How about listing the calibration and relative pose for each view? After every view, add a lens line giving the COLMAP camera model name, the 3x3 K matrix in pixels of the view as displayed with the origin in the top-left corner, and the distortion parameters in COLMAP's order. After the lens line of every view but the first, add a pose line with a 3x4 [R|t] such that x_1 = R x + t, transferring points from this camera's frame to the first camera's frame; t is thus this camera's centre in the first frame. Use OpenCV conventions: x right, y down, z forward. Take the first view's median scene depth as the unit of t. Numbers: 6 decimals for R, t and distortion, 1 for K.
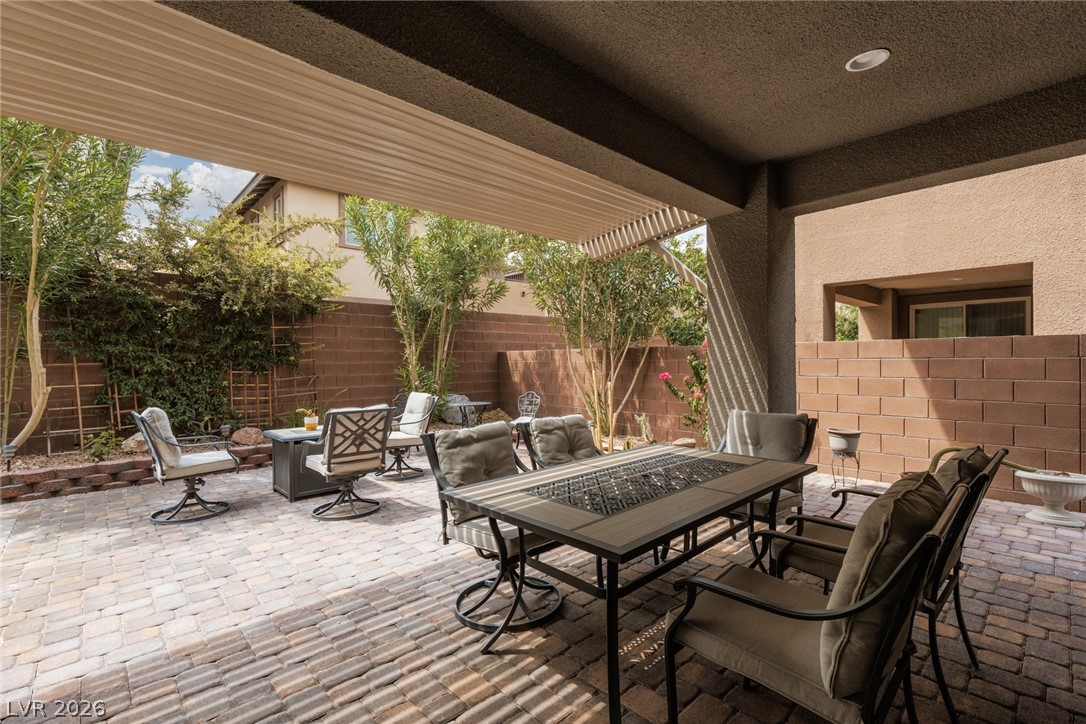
lens RADIAL K [[489.3, 0, 547.6], [0, 489.3, 362.9], [0, 0, 1]] dist [0.000064, -0.000122]
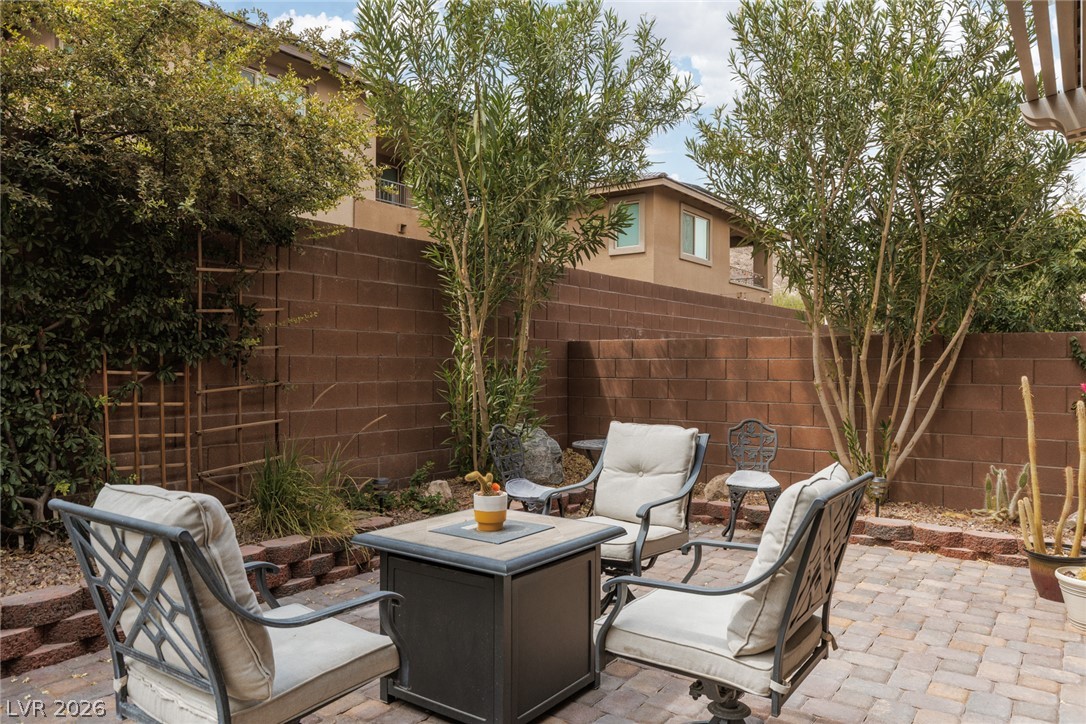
lens RADIAL K [[737.5, 0, 543.3], [0, 737.5, 361.9], [0, 0, 1]] dist [-0.000022, -0.000853]
pose [[0.981801, 0.013661, 0.189421, -0.419649], [-0.011825, 0.999872, -0.010818, 0.012990], [-0.189544, 0.008381, 0.981836, 0.338511]]
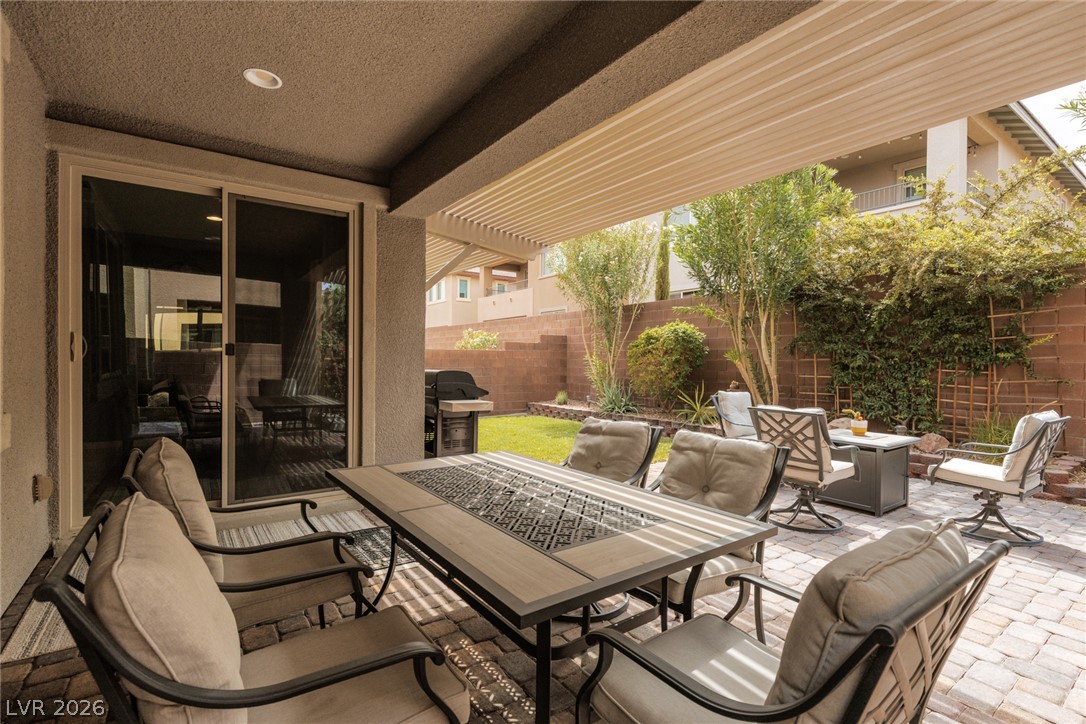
lens RADIAL K [[507.2, 0, 548.2], [0, 507.2, 362.2], [0, 0, 1]] dist [-0.007270, 0.001845]
pose [[-0.131491, 0.013928, -0.991219, 0.377625], [-0.013868, 0.999778, 0.015888, -0.001038], [0.991220, 0.015835, -0.131269, 0.427032]]
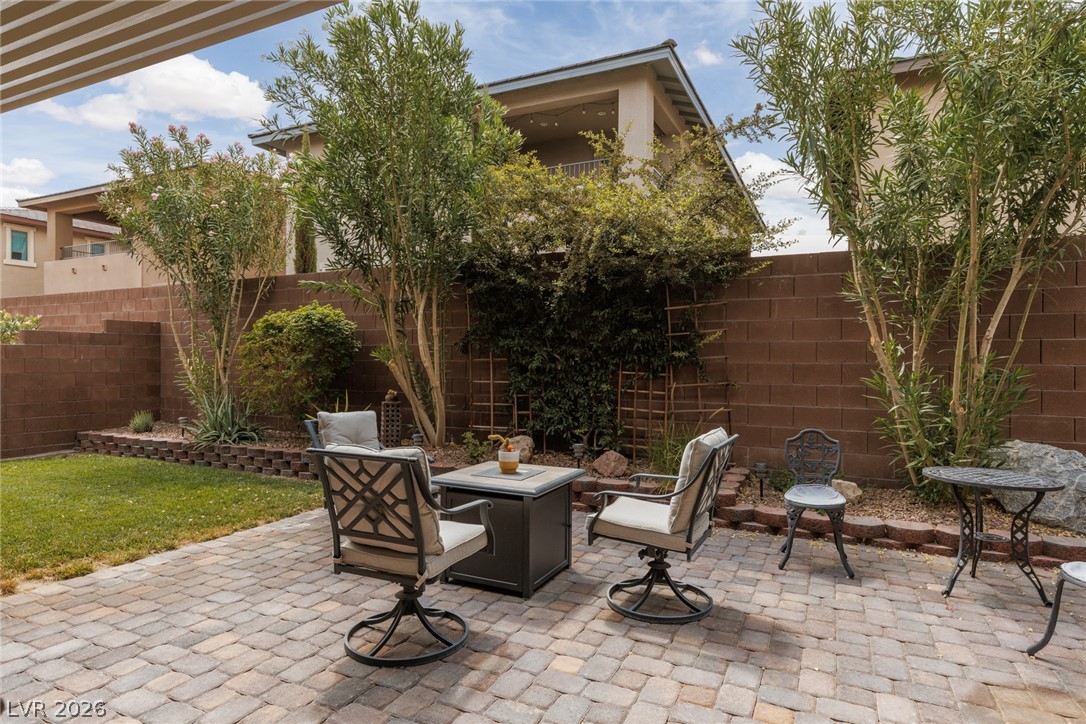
lens RADIAL K [[602.3, 0, 553.4], [0, 602.3, 363.5], [0, 0, 1]] dist [0.005759, -0.001170]
pose [[0.370160, 0.015975, -0.928831, 0.166556], [-0.014724, 0.999827, 0.011328, -0.003809], [0.928851, 0.009482, 0.370332, 0.591053]]
